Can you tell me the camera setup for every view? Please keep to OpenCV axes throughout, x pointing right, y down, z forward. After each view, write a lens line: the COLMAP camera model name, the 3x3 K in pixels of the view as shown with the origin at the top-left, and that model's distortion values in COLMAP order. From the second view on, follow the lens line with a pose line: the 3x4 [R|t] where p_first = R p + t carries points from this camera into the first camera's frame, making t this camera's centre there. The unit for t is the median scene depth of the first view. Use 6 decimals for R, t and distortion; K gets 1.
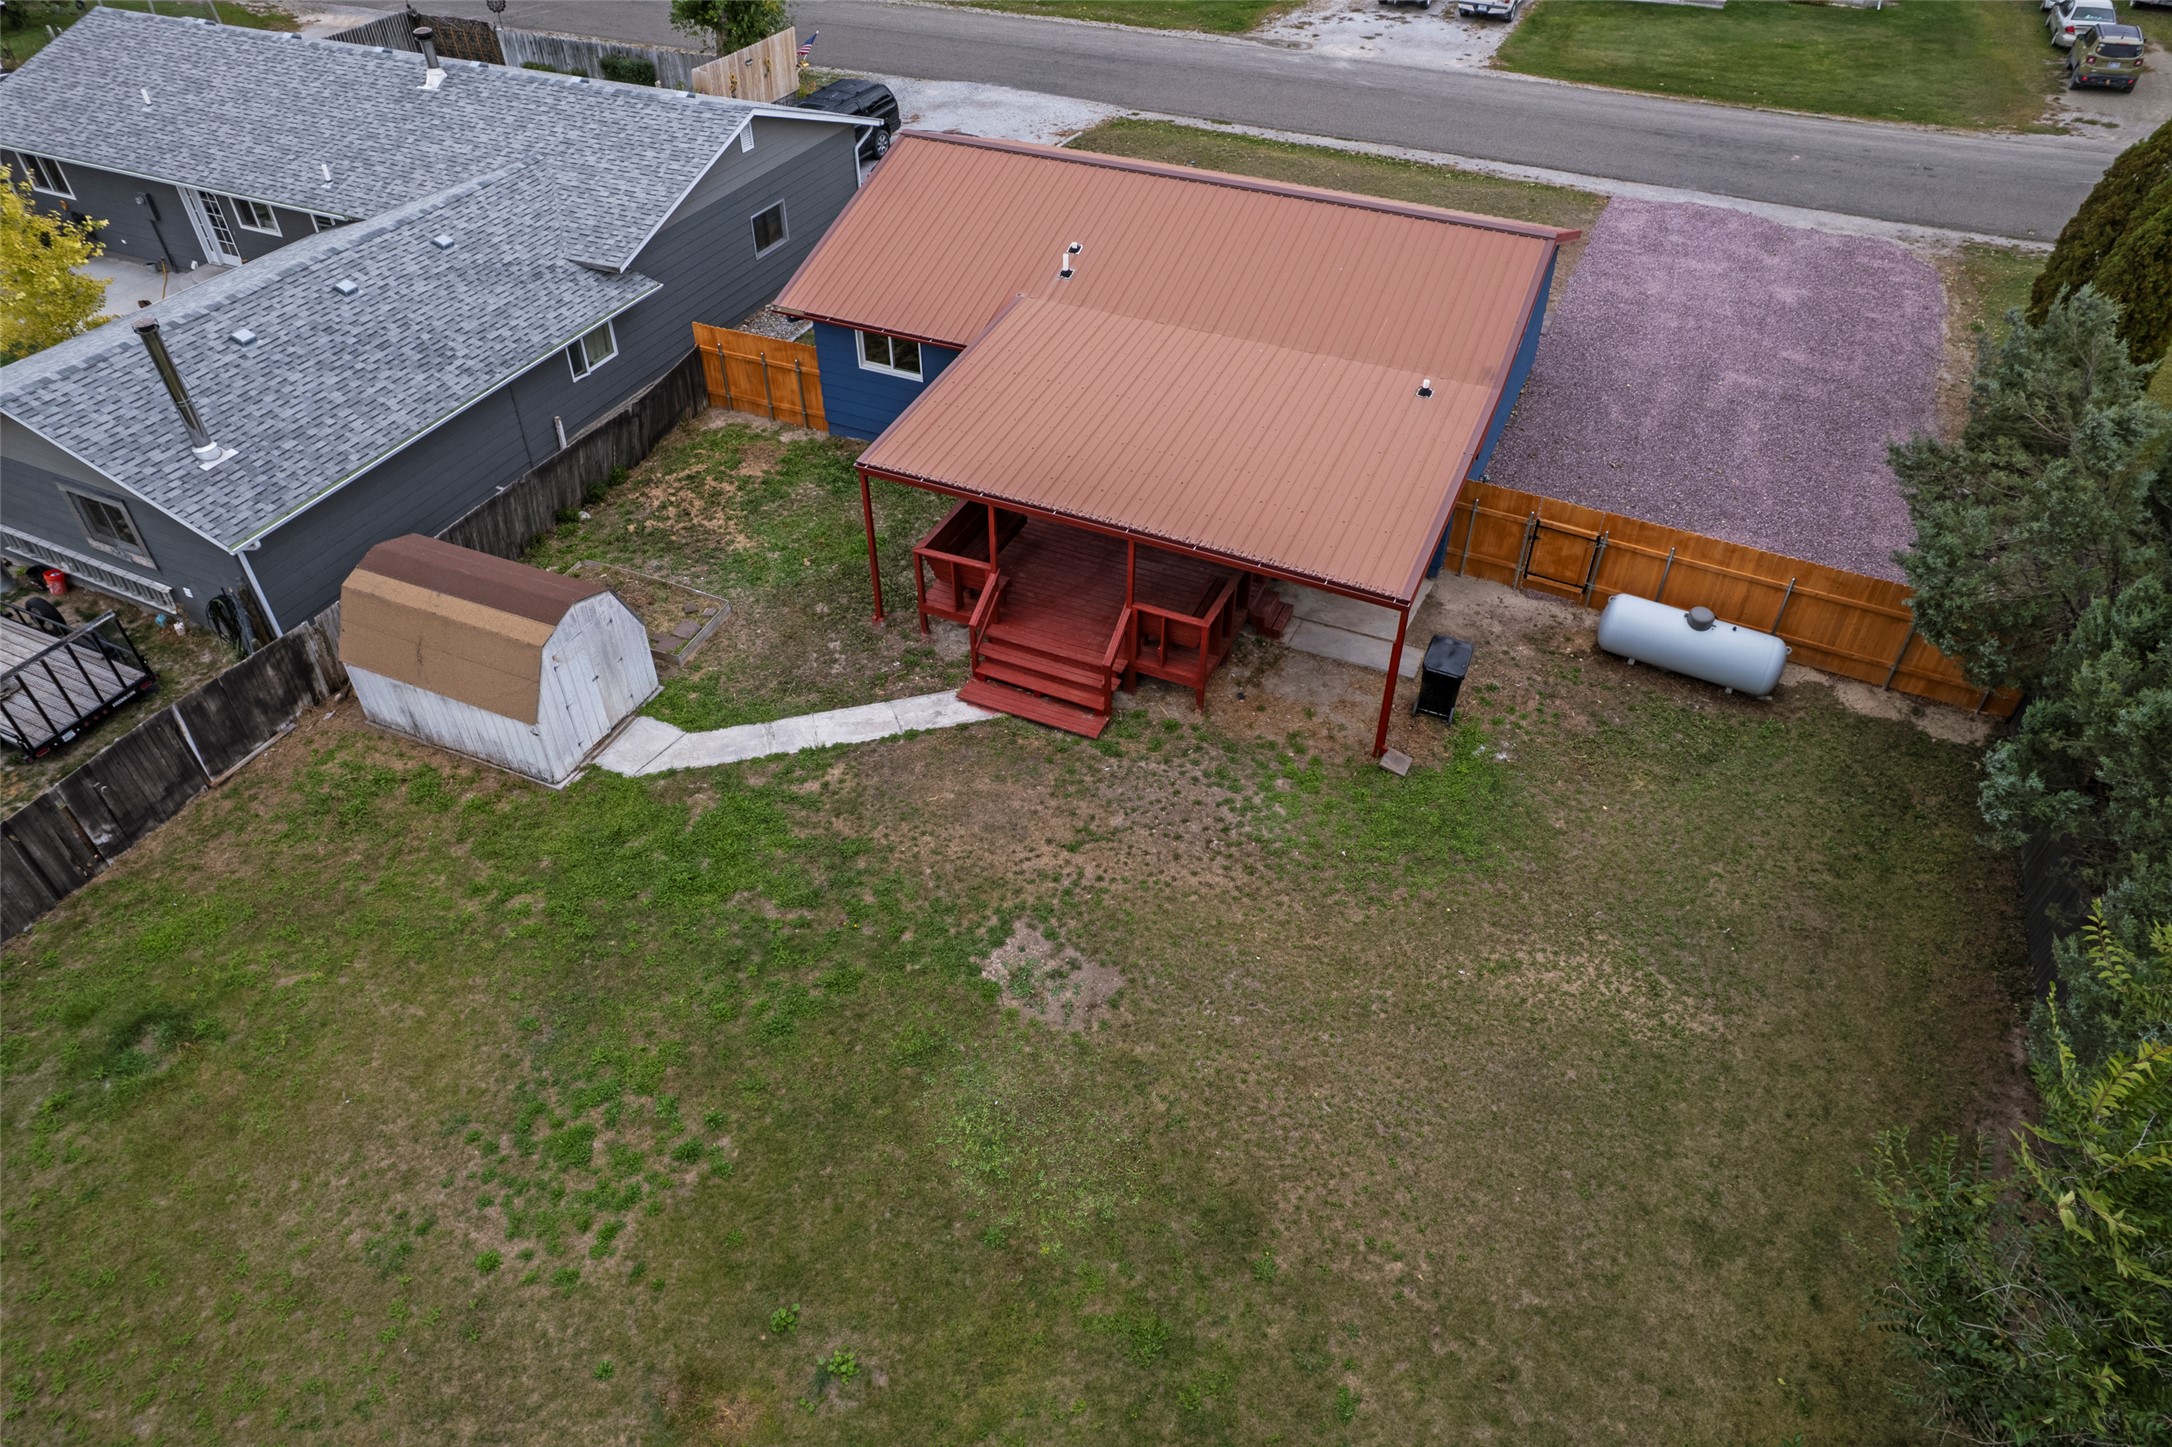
lens RADIAL K [[1390.8, 0, 1090.4], [0, 1390.8, 730.9], [0, 0, 1]] dist [-0.077569, 0.067717]
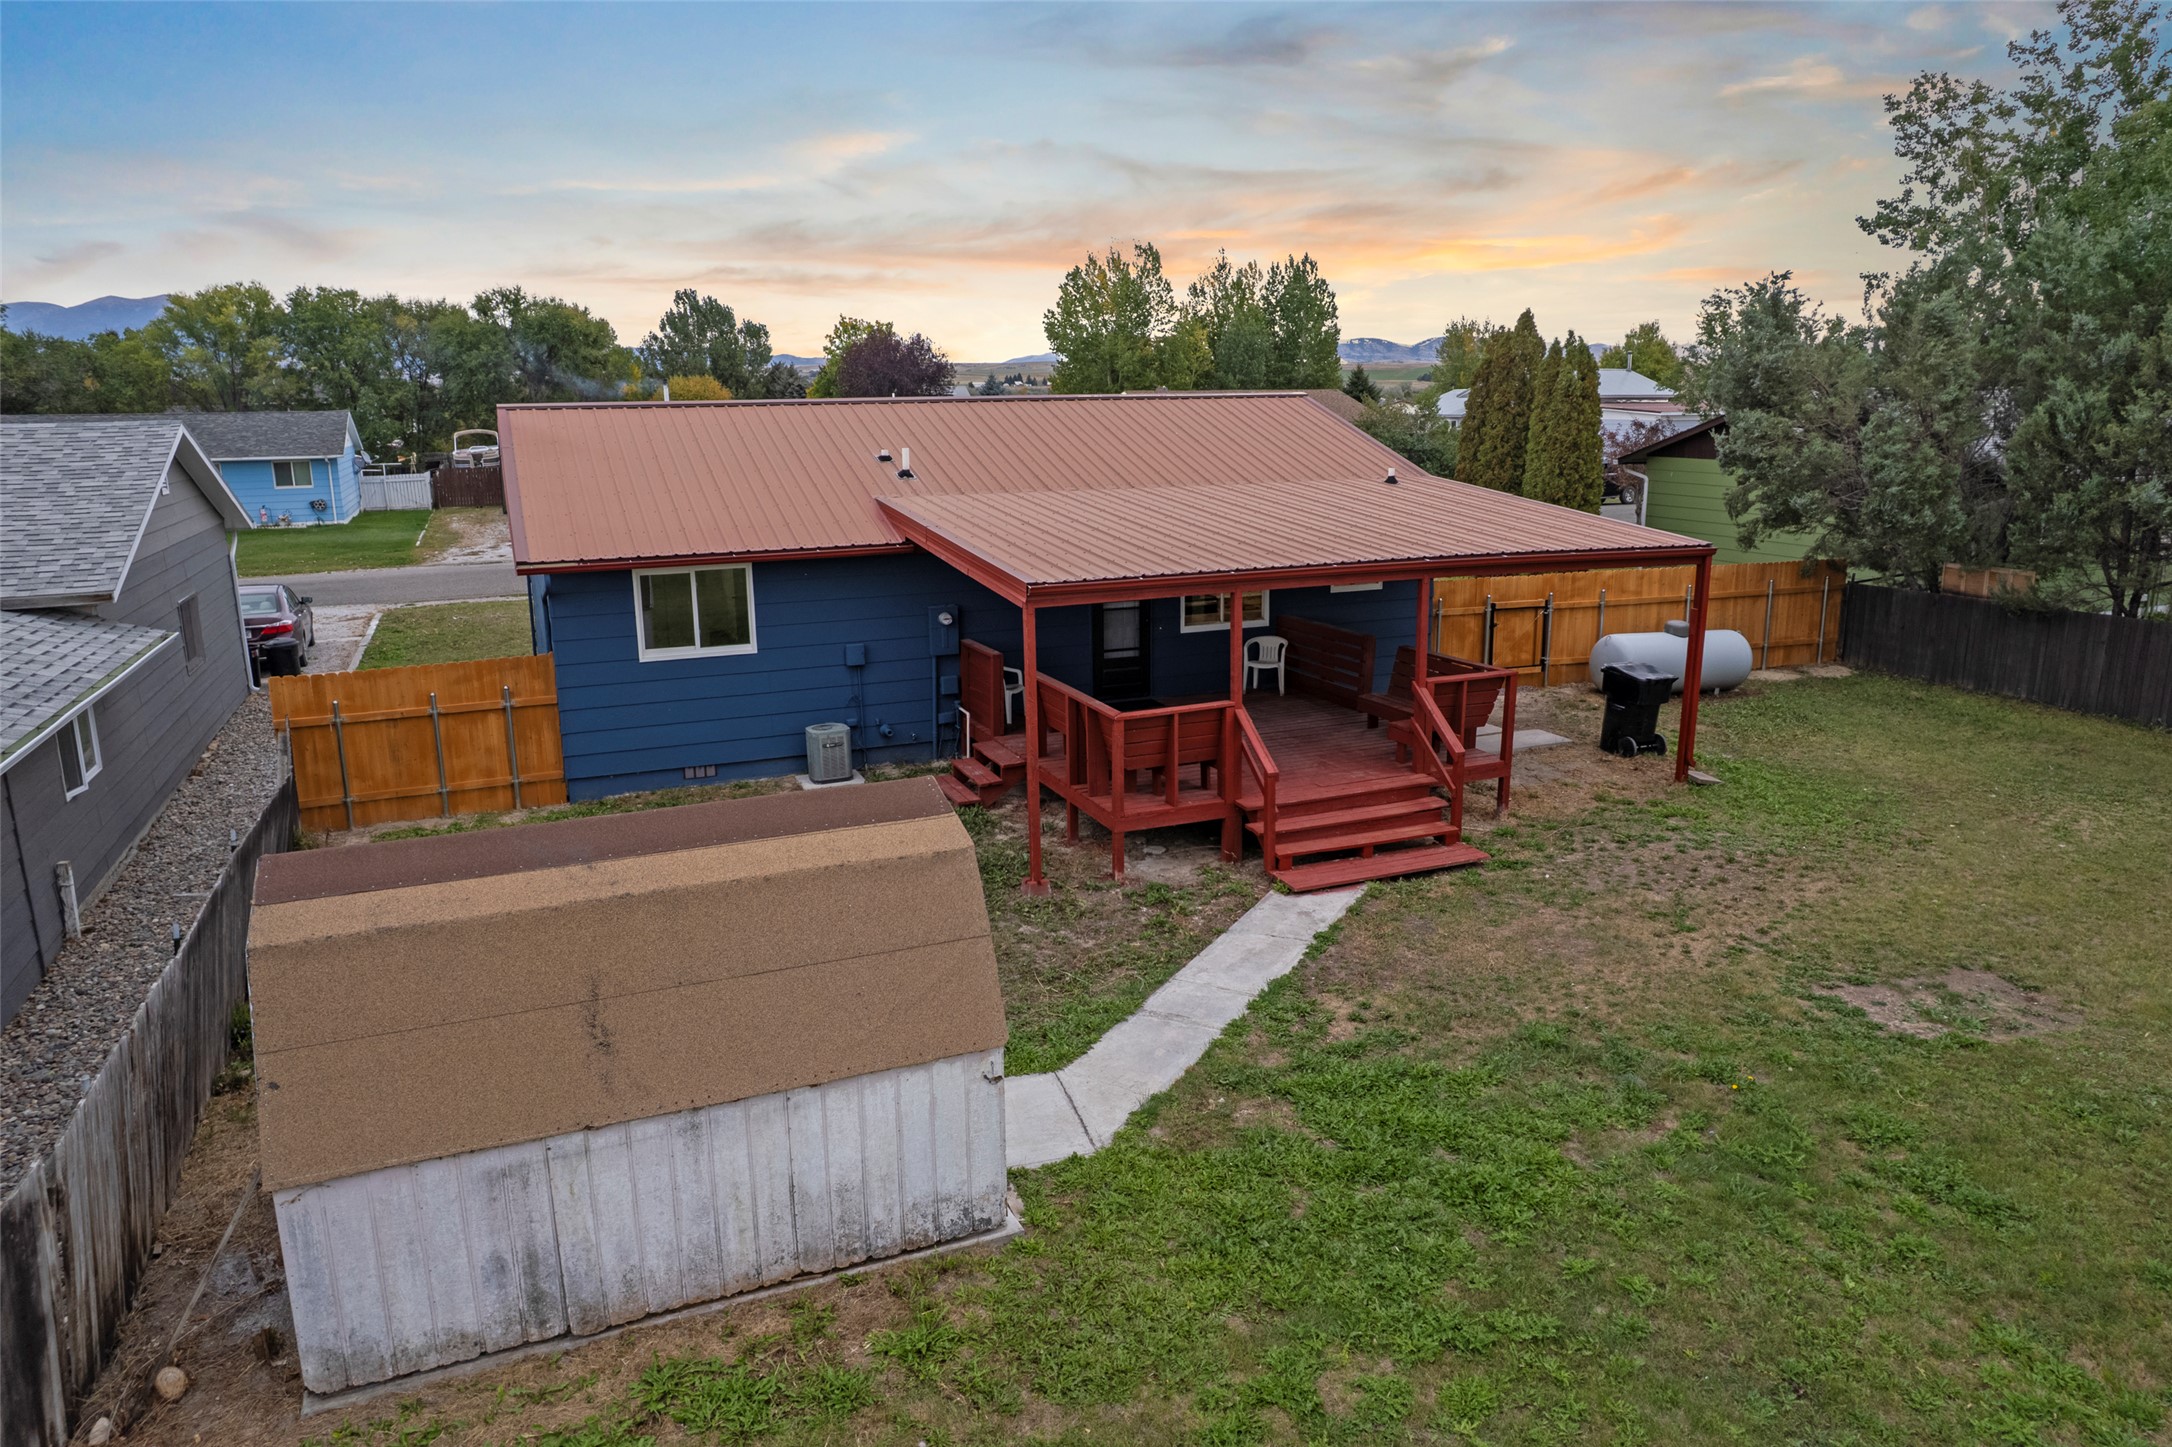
lens RADIAL K [[1419.0, 0, 1091.8], [0, 1419.0, 730.9], [0, 0, 1]] dist [-0.080985, 0.072877]
pose [[0.678057, -0.180931, 0.712392, -0.601327], [0.492584, 0.831225, -0.257731, 0.034722], [-0.545527, 0.525669, 0.652742, 0.602677]]
